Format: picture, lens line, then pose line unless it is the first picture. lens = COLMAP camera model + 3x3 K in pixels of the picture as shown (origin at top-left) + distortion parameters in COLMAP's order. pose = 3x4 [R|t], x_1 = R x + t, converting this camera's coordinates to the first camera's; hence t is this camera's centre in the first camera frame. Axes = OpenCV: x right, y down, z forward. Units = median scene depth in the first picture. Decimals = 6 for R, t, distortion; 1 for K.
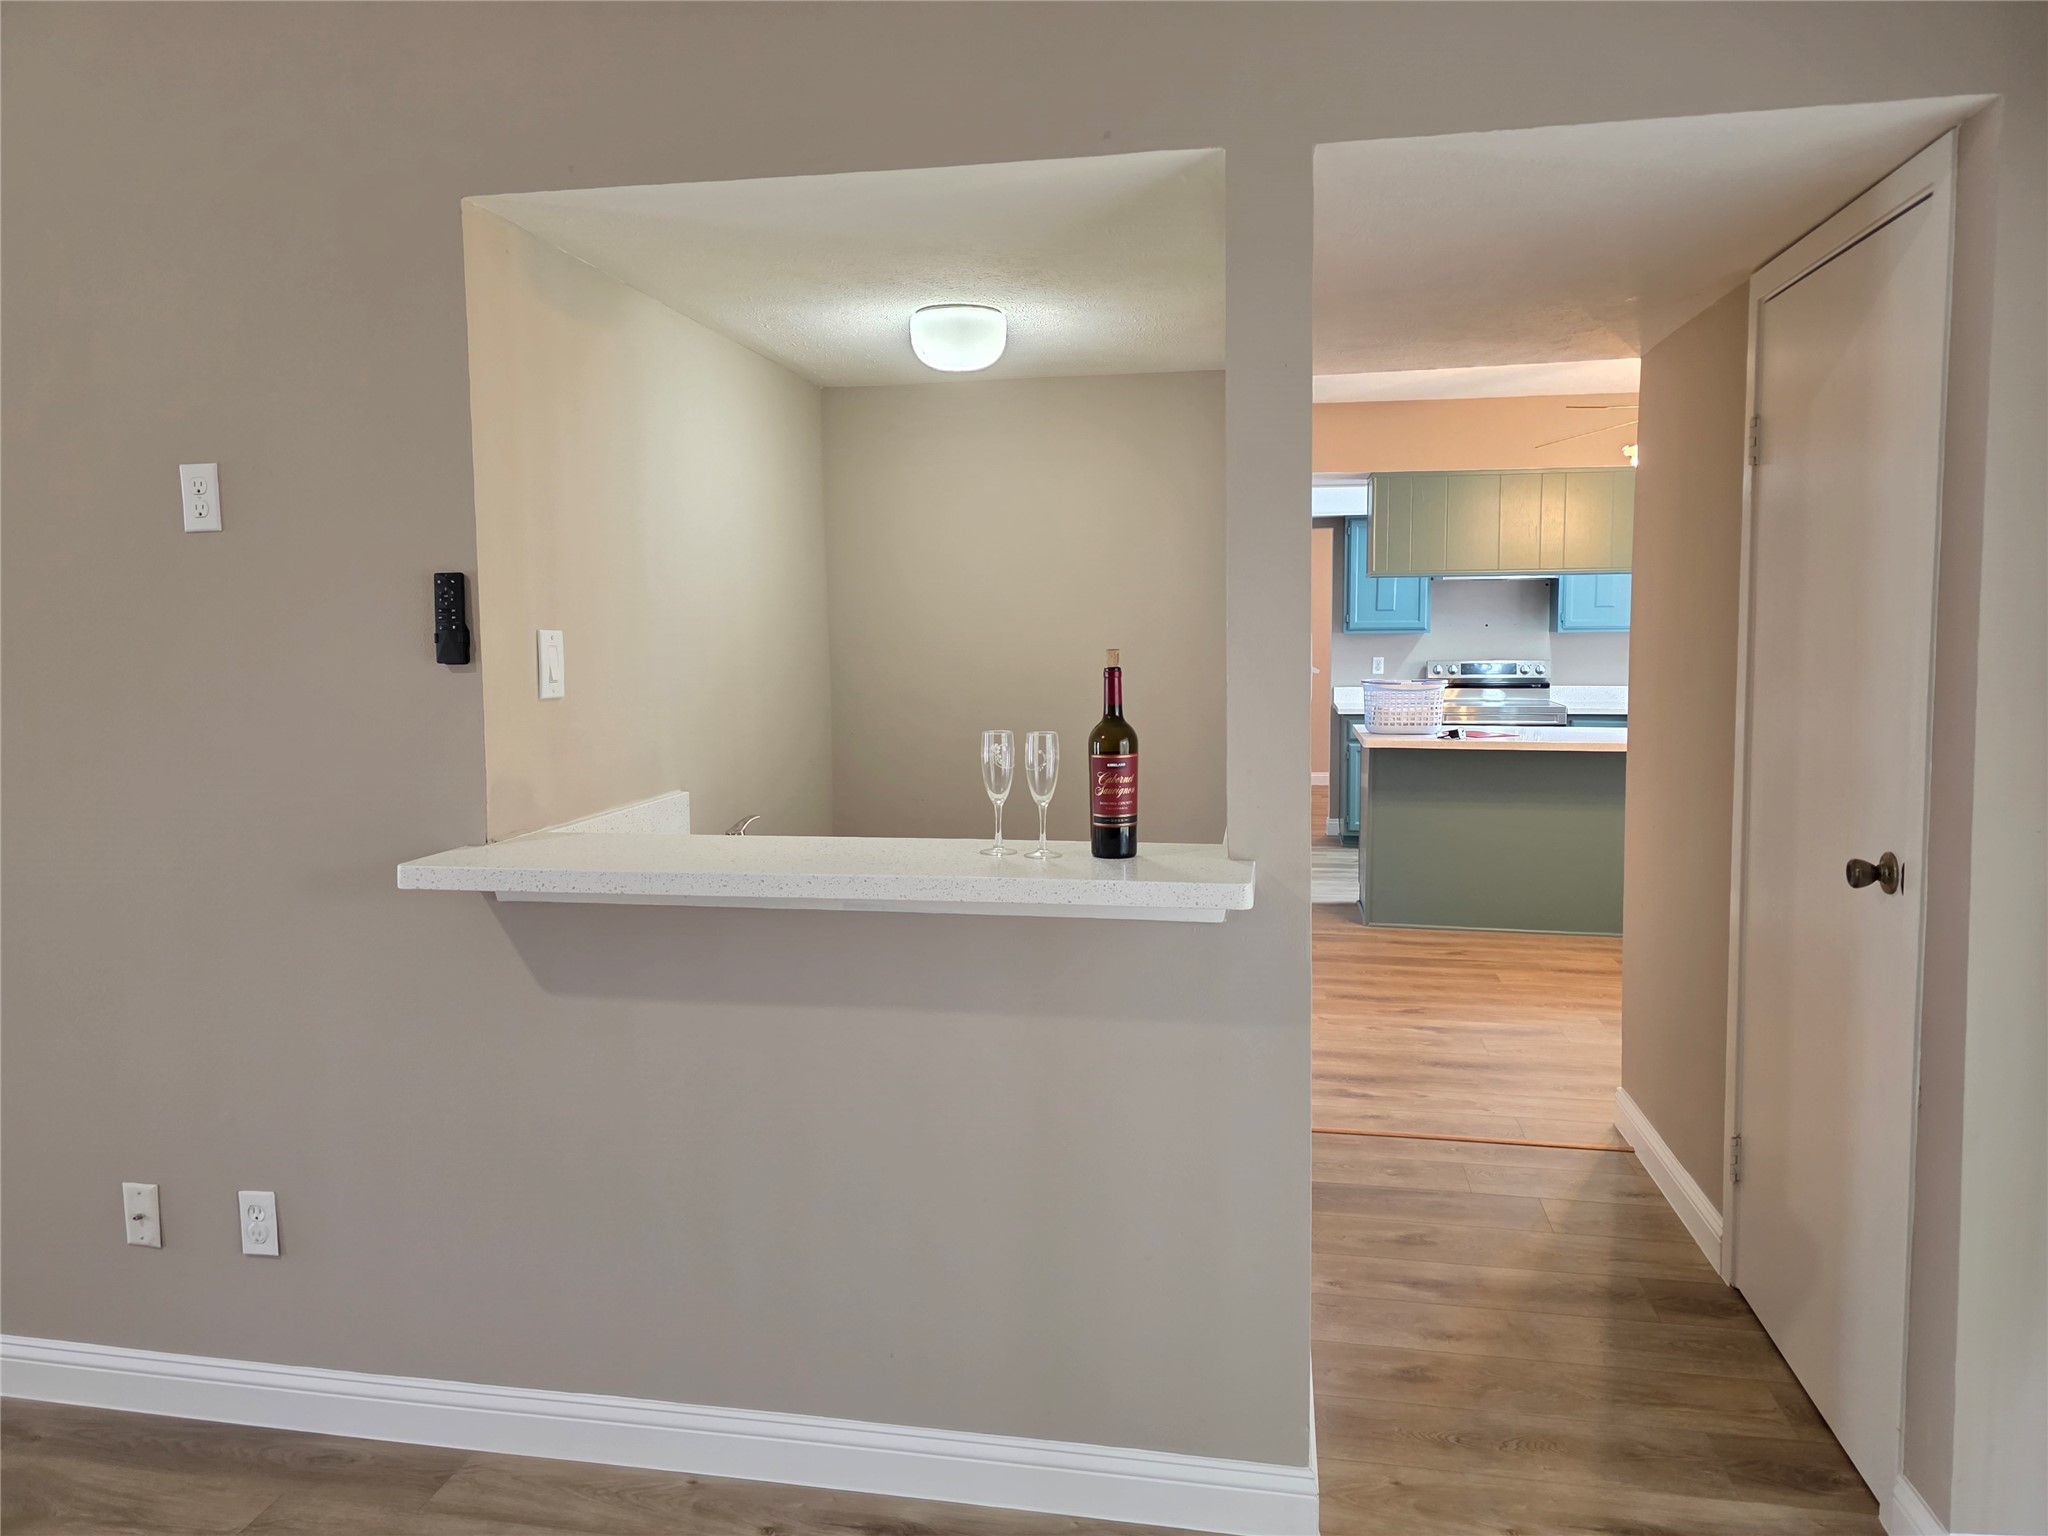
lens RADIAL K [[1393.5, 0, 1009.9], [0, 1393.5, 751.4], [0, 0, 1]] dist [0.041552, -0.036141]
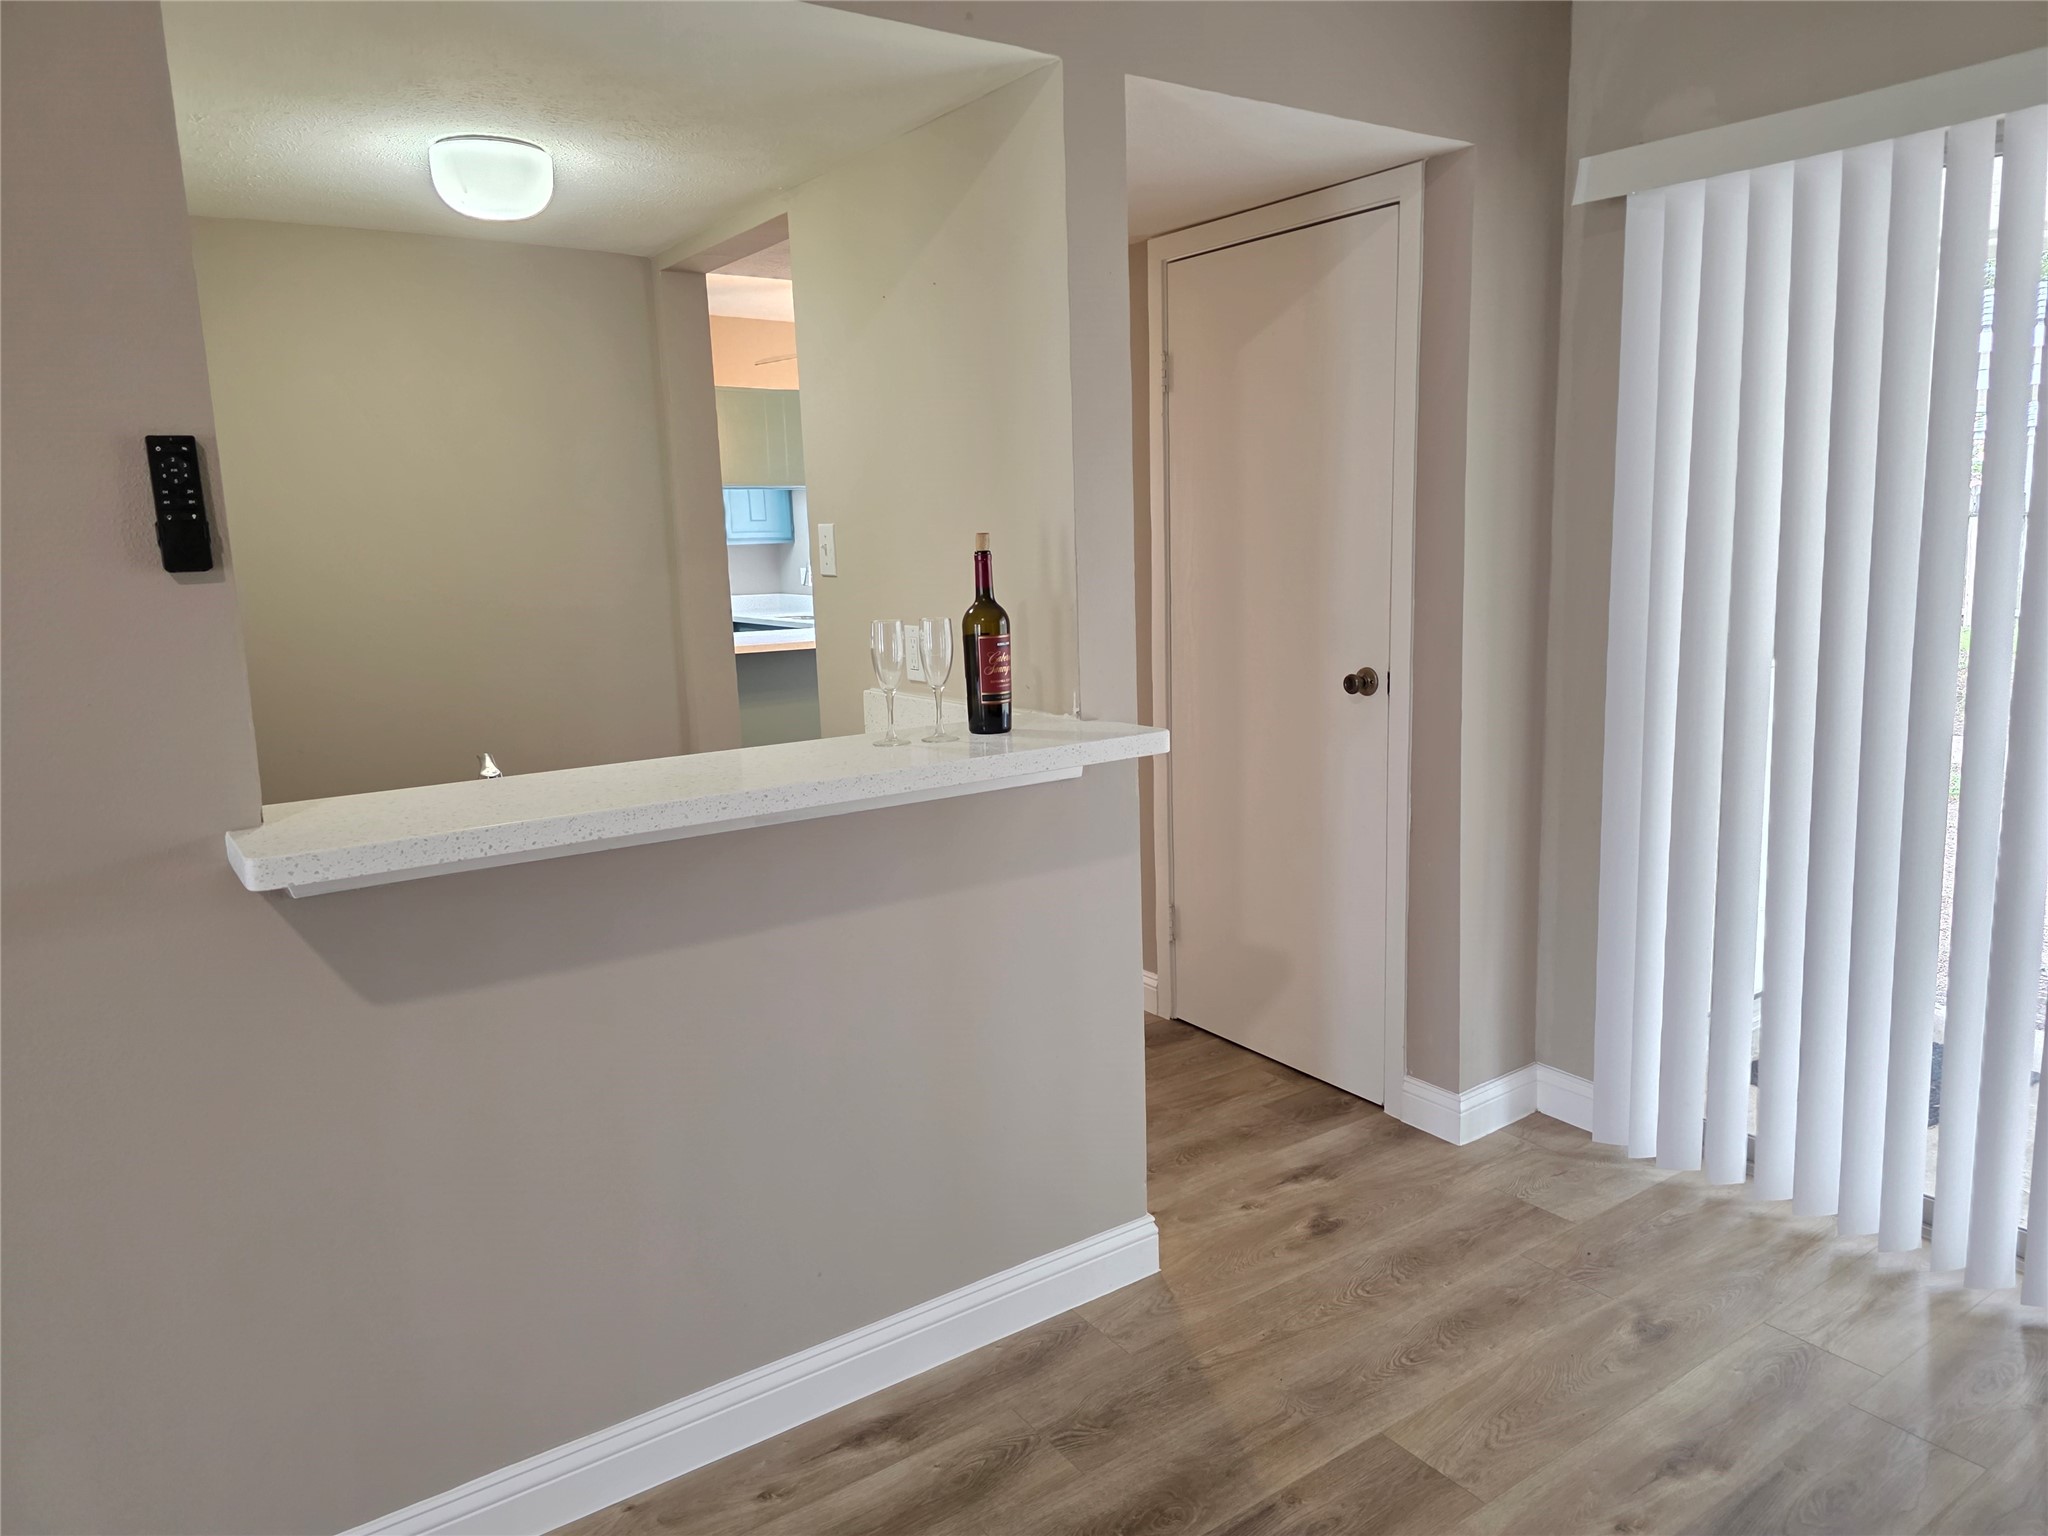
lens RADIAL K [[1393.5, 0, 1013.4], [0, 1393.5, 784.5], [0, 0, 1]] dist [0.041552, -0.036141]
pose [[0.695010, -0.138983, 0.705439, -0.646580], [0.087595, 0.990198, 0.108786, 0.001556], [-0.713644, -0.013815, 0.700372, 0.237970]]
